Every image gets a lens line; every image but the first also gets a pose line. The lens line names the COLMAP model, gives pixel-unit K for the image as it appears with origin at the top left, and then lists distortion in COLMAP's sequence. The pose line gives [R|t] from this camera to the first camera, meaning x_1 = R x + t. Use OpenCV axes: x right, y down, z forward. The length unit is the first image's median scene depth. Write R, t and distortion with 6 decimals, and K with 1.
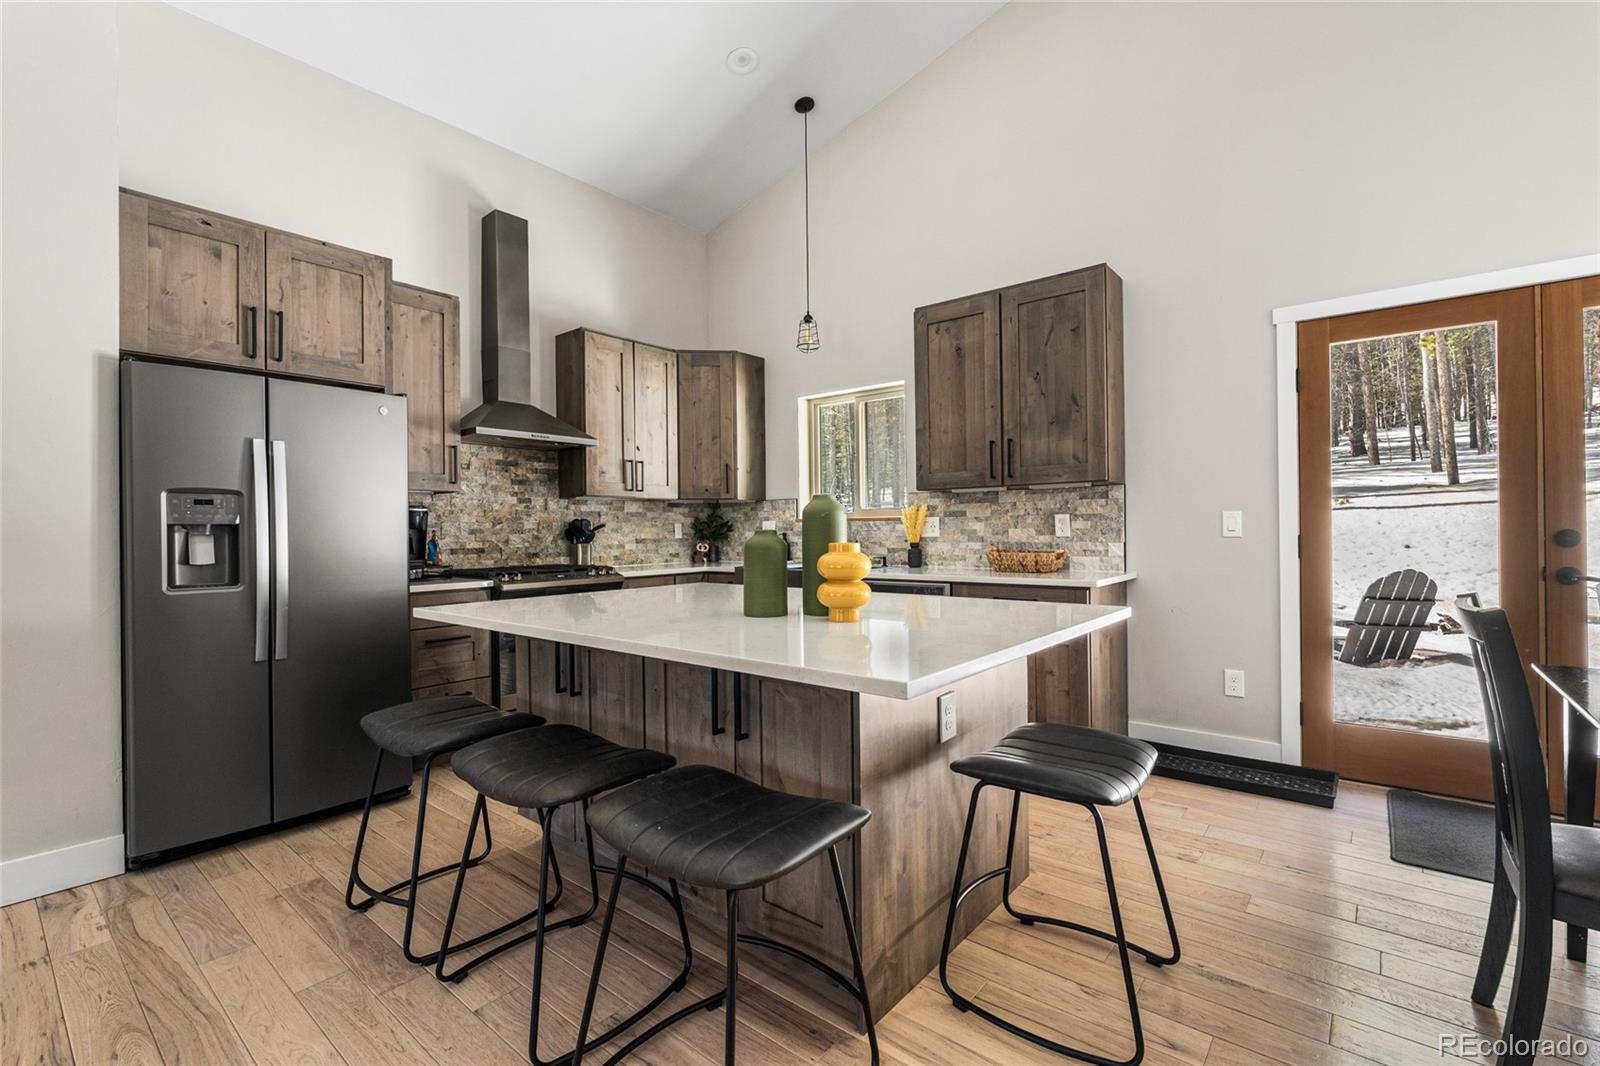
lens RADIAL K [[722.2, 0, 791.2], [0, 722.2, 527.1], [0, 0, 1]] dist [-0.009009, 0.001422]
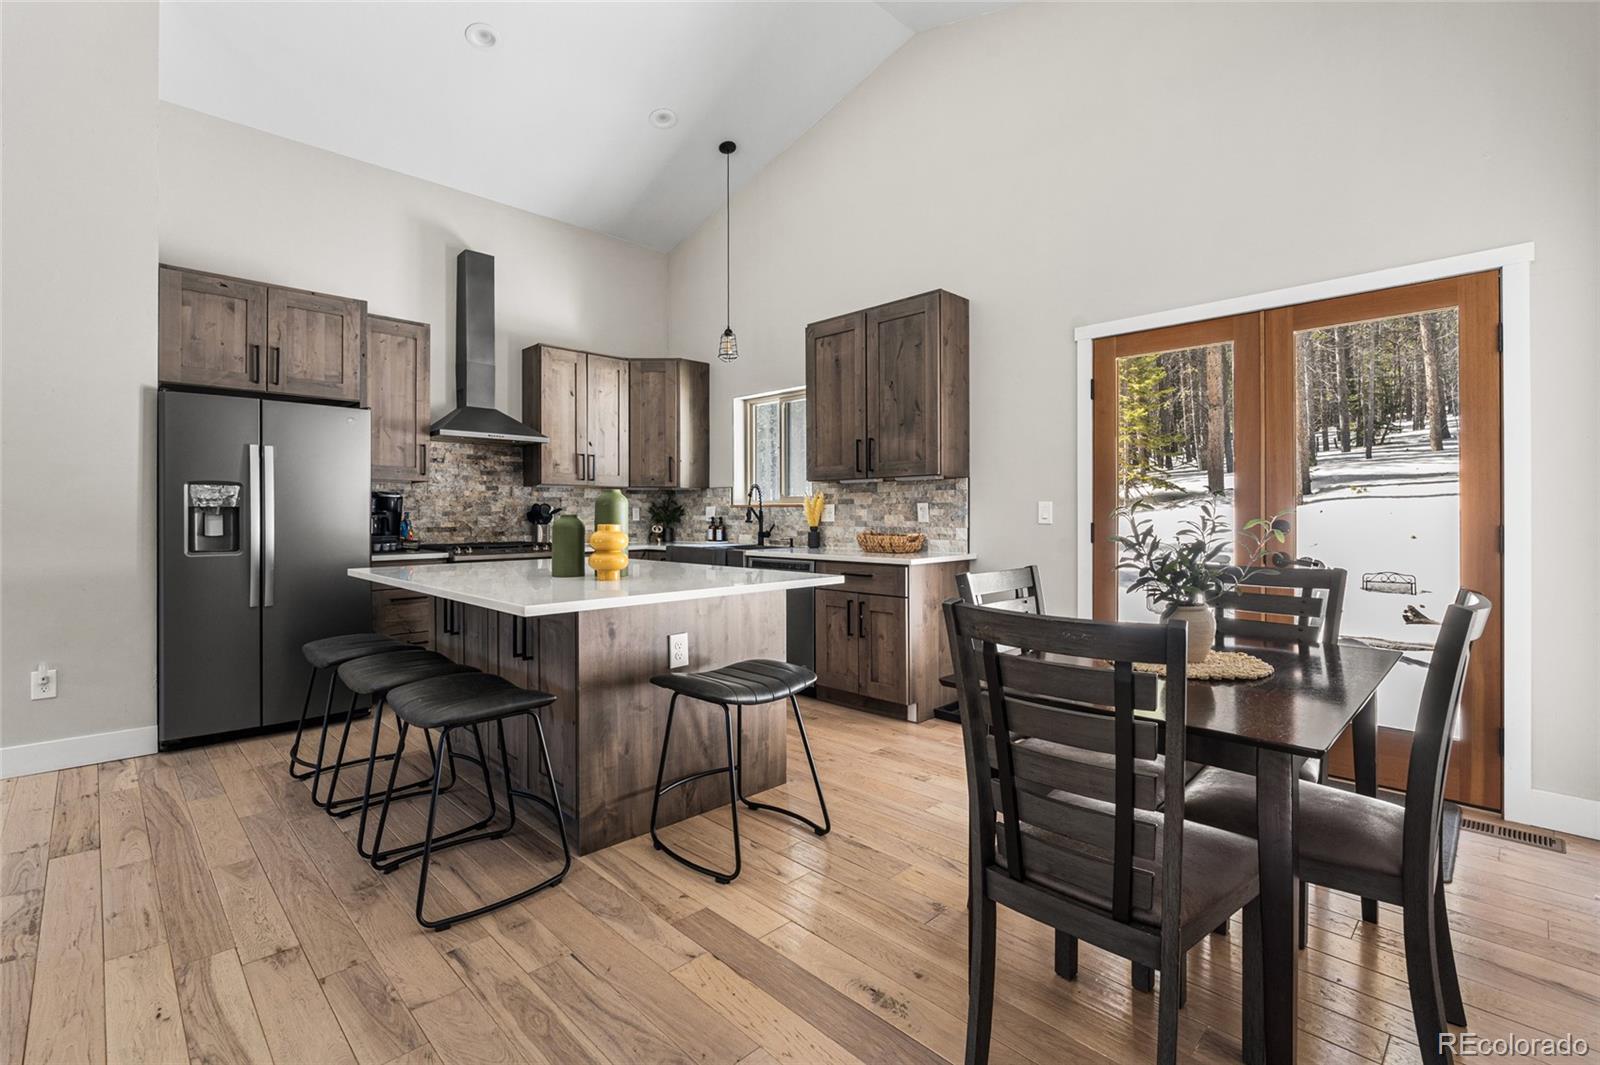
lens RADIAL K [[722.2, 0, 780.5], [0, 722.2, 514.8], [0, 0, 1]] dist [-0.009009, 0.001422]
pose [[0.994763, 0.008453, -0.101857, 0.283151], [-0.007860, 0.999950, 0.006220, -0.004298], [0.101905, -0.005387, 0.994780, -0.185159]]
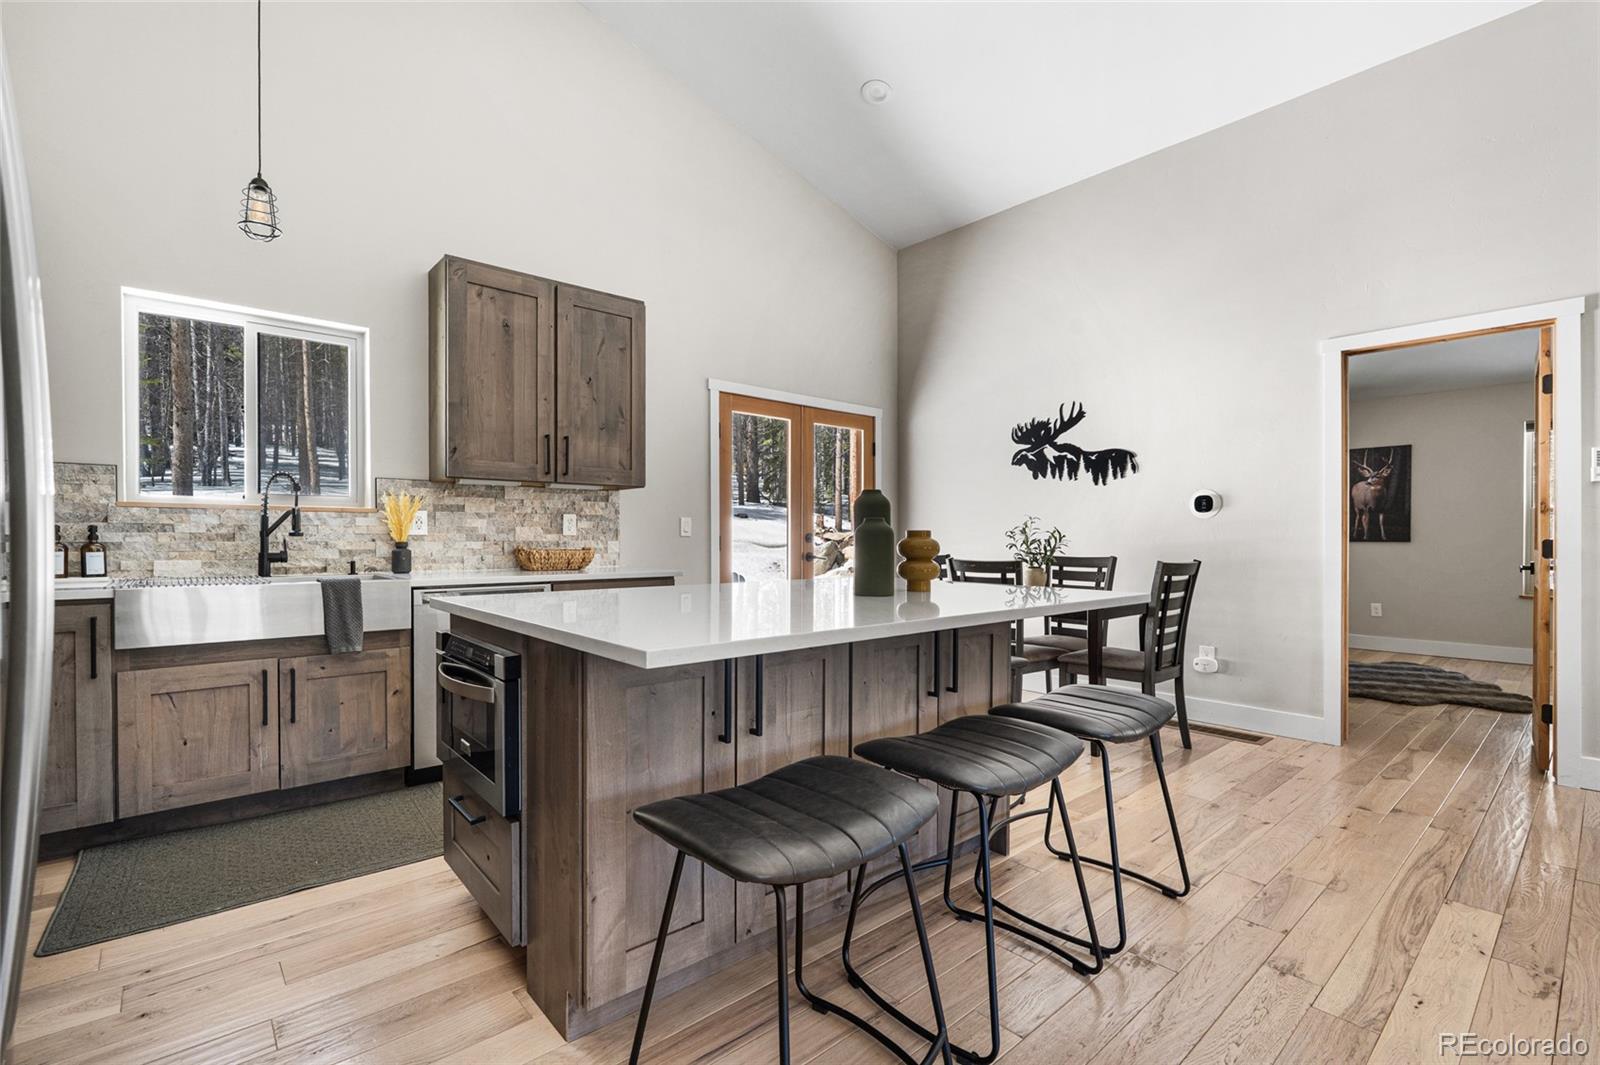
lens RADIAL K [[722.2, 0, 796.9], [0, 722.2, 549.8], [0, 0, 1]] dist [-0.009009, 0.001422]
pose [[0.143860, -0.005517, 0.989583, -0.656774], [-0.007457, 0.999950, 0.006658, 0.026217], [-0.989570, -0.008337, 0.143812, 0.550993]]
